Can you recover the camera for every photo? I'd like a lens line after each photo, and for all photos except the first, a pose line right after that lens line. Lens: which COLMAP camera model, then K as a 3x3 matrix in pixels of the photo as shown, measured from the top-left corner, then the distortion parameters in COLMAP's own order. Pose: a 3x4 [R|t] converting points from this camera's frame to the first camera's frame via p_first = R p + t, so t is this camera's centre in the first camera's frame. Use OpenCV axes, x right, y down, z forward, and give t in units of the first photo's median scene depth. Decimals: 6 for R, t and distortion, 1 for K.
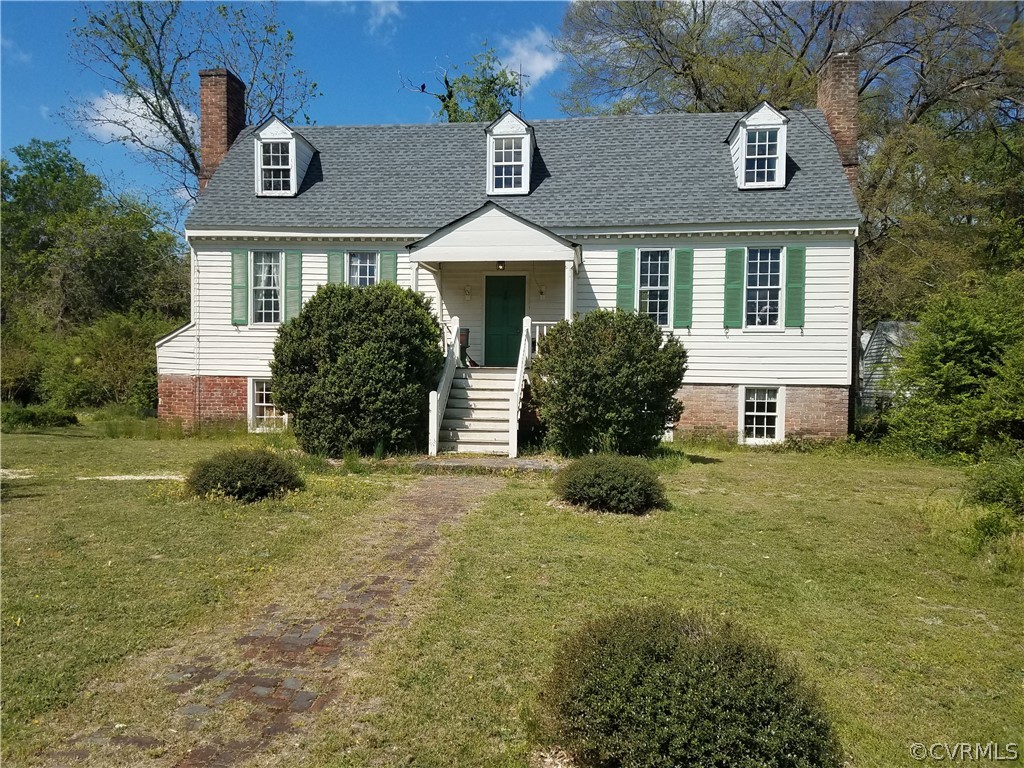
lens RADIAL K [[774.8, 0, 512.0], [0, 774.8, 385.1], [0, 0, 1]] dist [0.014060, 0.001590]
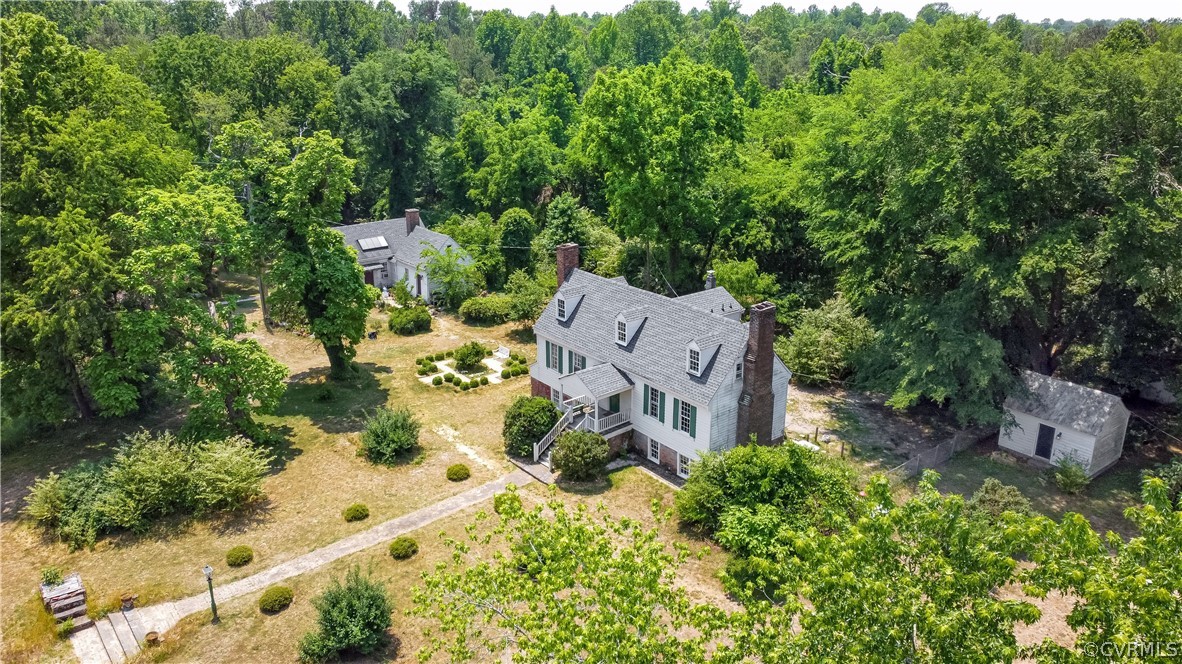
lens RADIAL K [[852.4, 0, 589.3], [0, 852.4, 331.0], [0, 0, 1]] dist [0.004406, -0.003240]
pose [[0.720724, 0.206616, -0.661715, 1.736864], [-0.009617, 0.957438, 0.288479, -1.096547], [0.693155, -0.201550, 0.692036, -0.924595]]
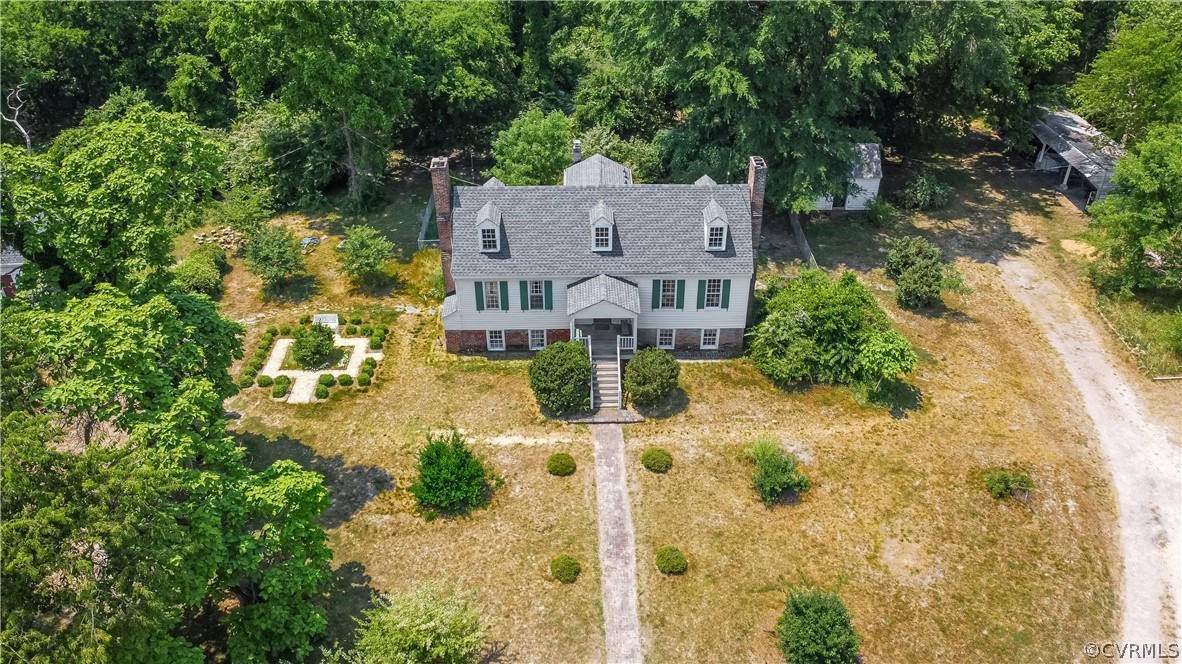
lens RADIAL K [[852.4, 0, 589.1], [0, 852.4, 331.2], [0, 0, 1]] dist [0.004406, -0.003240]
pose [[0.989552, -0.097116, 0.106560, -0.332870], [0.025223, 0.844313, 0.535256, -1.398208], [-0.141951, -0.526976, 0.837941, -1.161435]]
